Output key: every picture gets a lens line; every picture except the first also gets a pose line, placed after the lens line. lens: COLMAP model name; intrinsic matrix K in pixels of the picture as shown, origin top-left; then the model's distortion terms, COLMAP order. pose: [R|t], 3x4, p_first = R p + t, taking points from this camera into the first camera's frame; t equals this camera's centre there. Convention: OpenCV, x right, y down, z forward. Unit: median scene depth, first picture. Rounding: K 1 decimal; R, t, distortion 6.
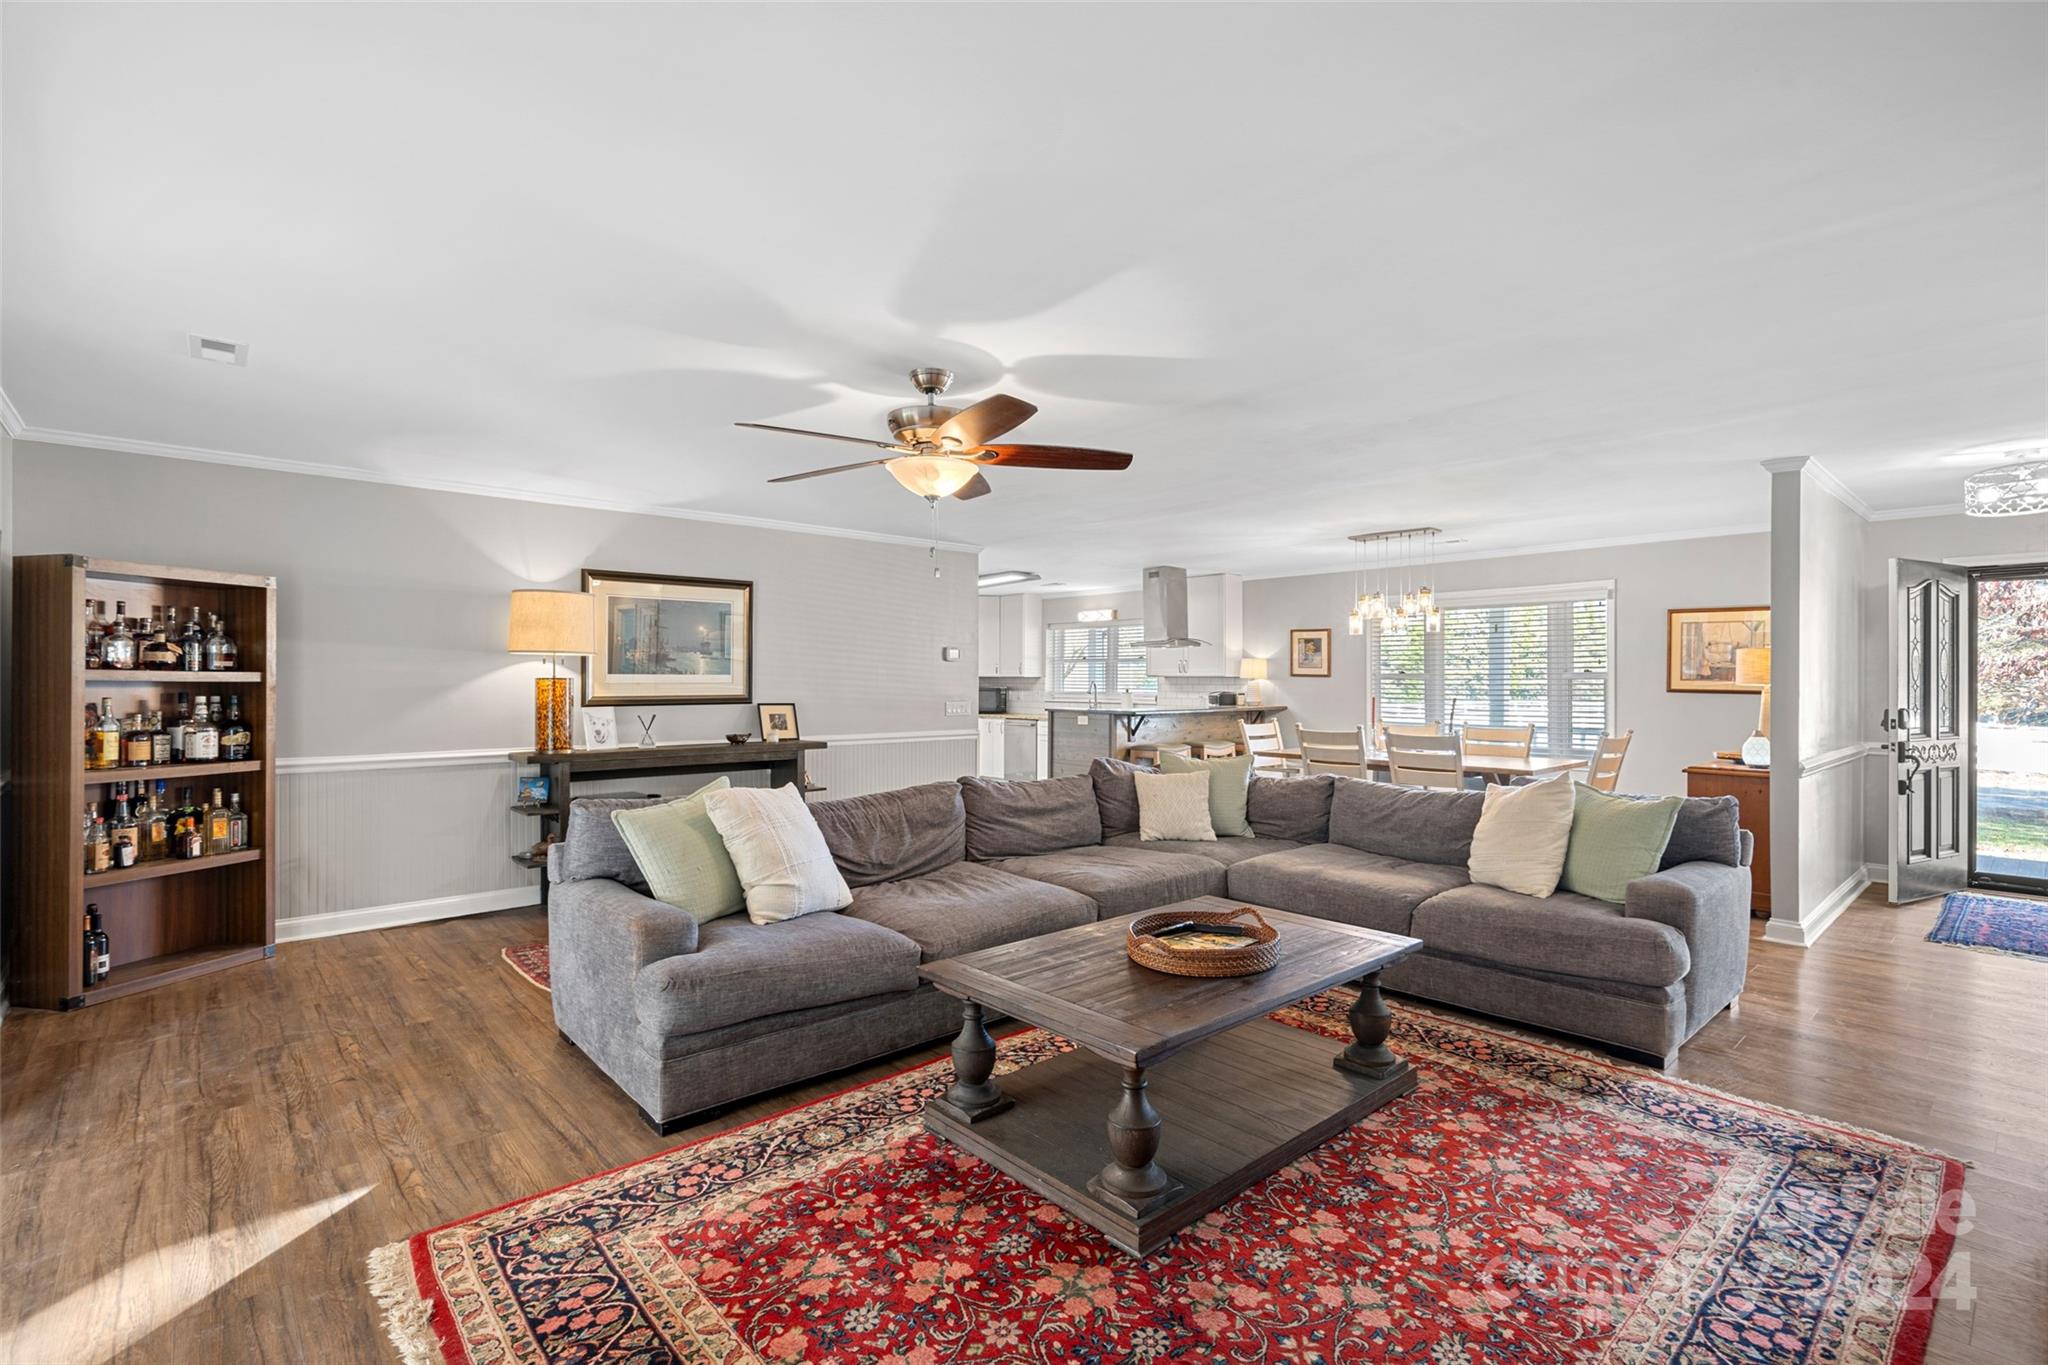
lens RADIAL K [[942.6, 0, 1041.2], [0, 942.6, 691.6], [0, 0, 1]] dist [-0.000167, -0.000473]
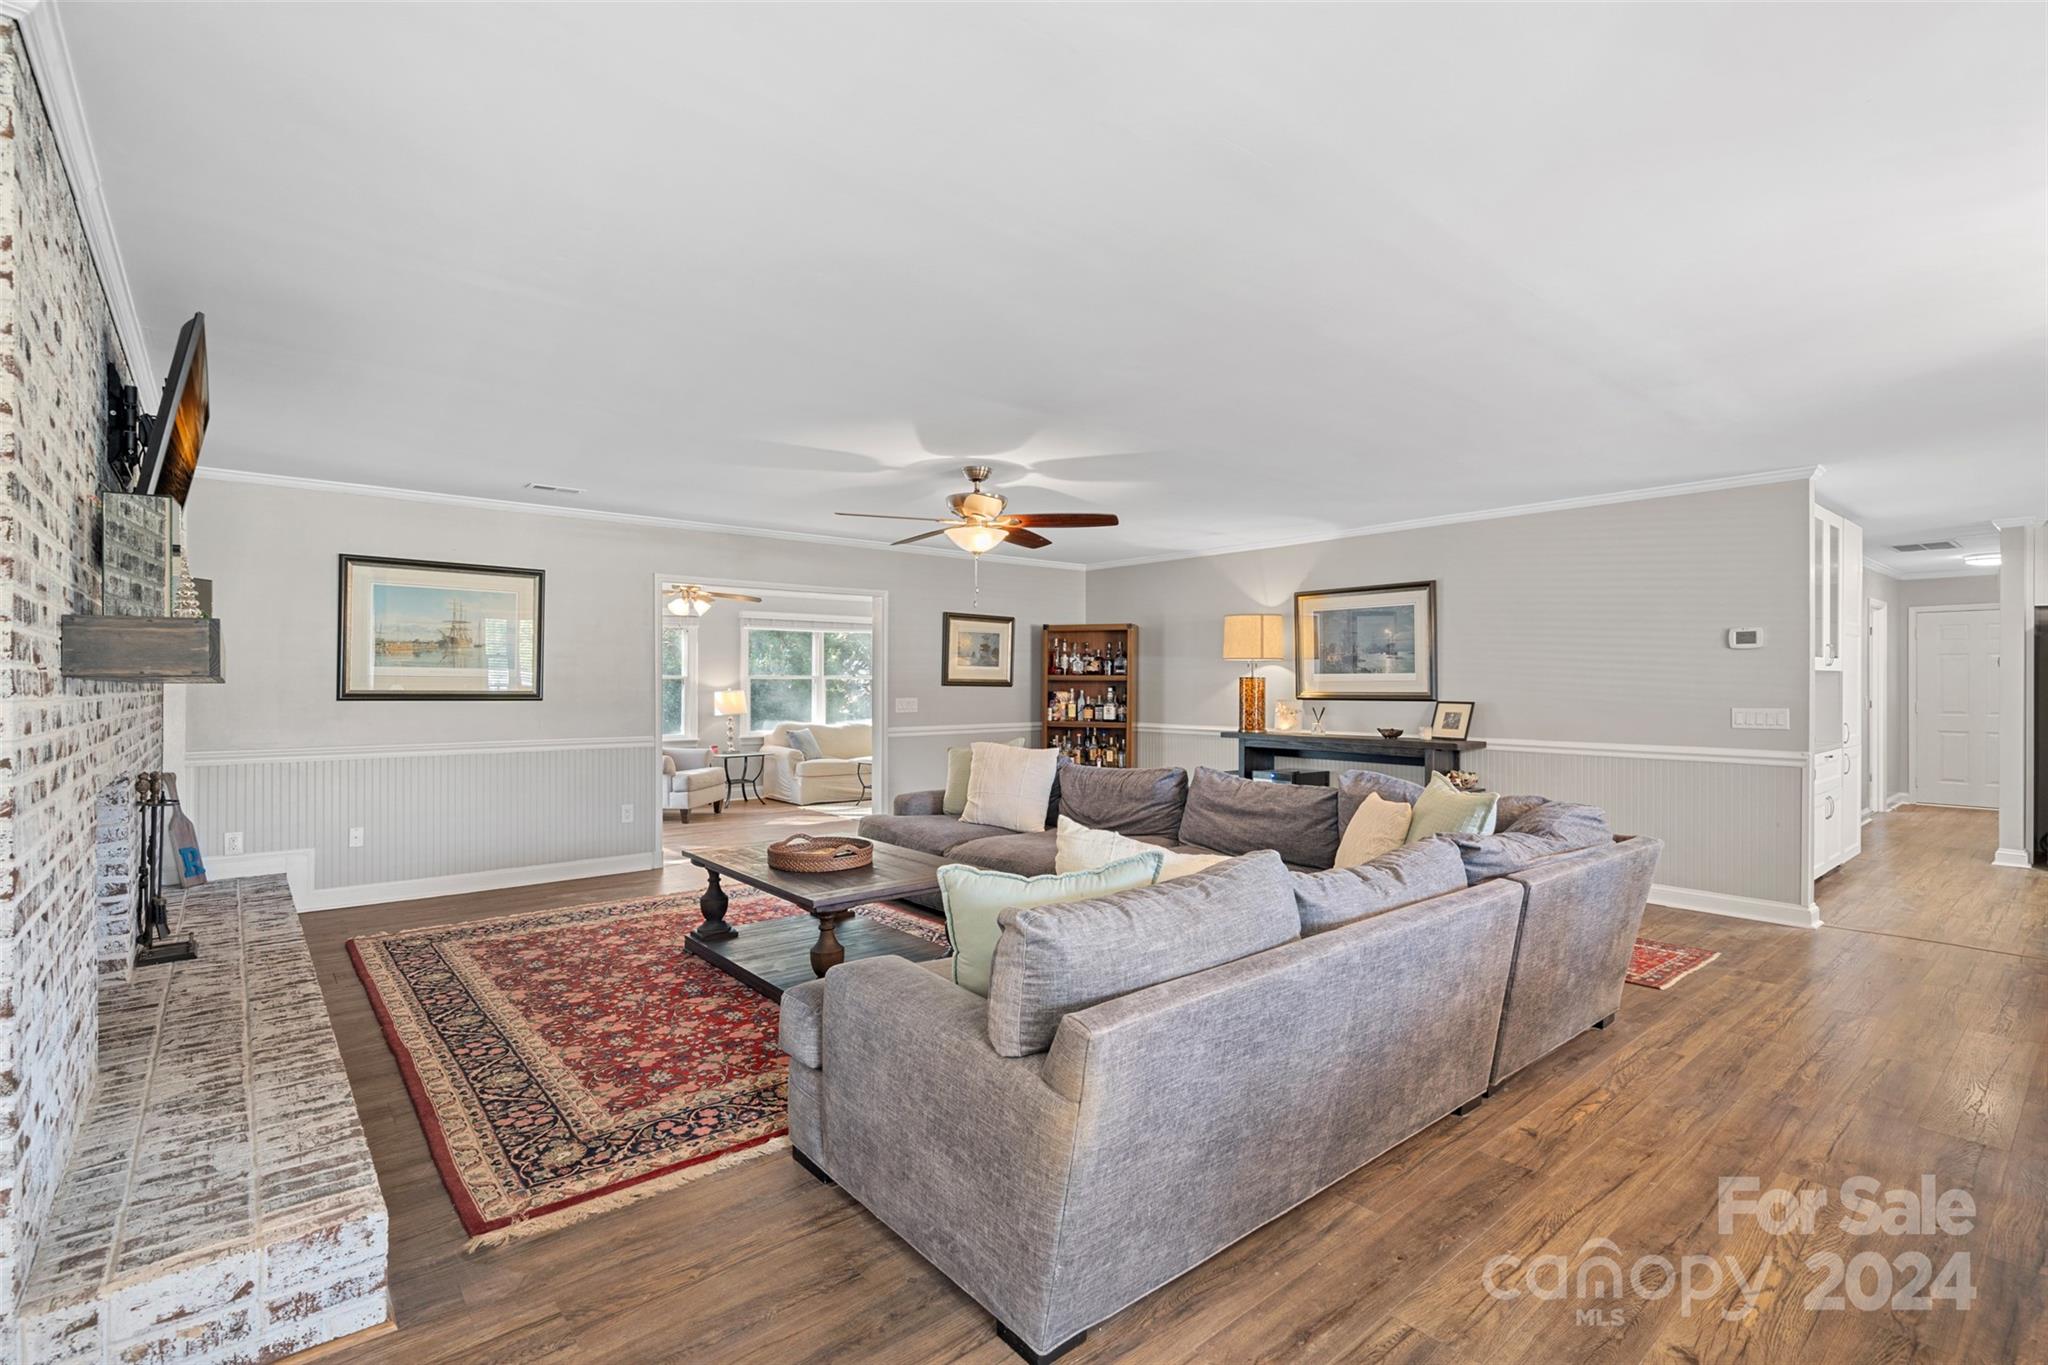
lens RADIAL K [[920.7, 0, 1006.0], [0, 920.7, 685.2], [0, 0, 1]] dist [0.001188, -0.006589]
pose [[-0.044051, 0.000520, -0.999029, 1.692026], [-0.012205, 0.999925, 0.001059, 0.000345], [0.998955, 0.012240, -0.044041, 1.432350]]
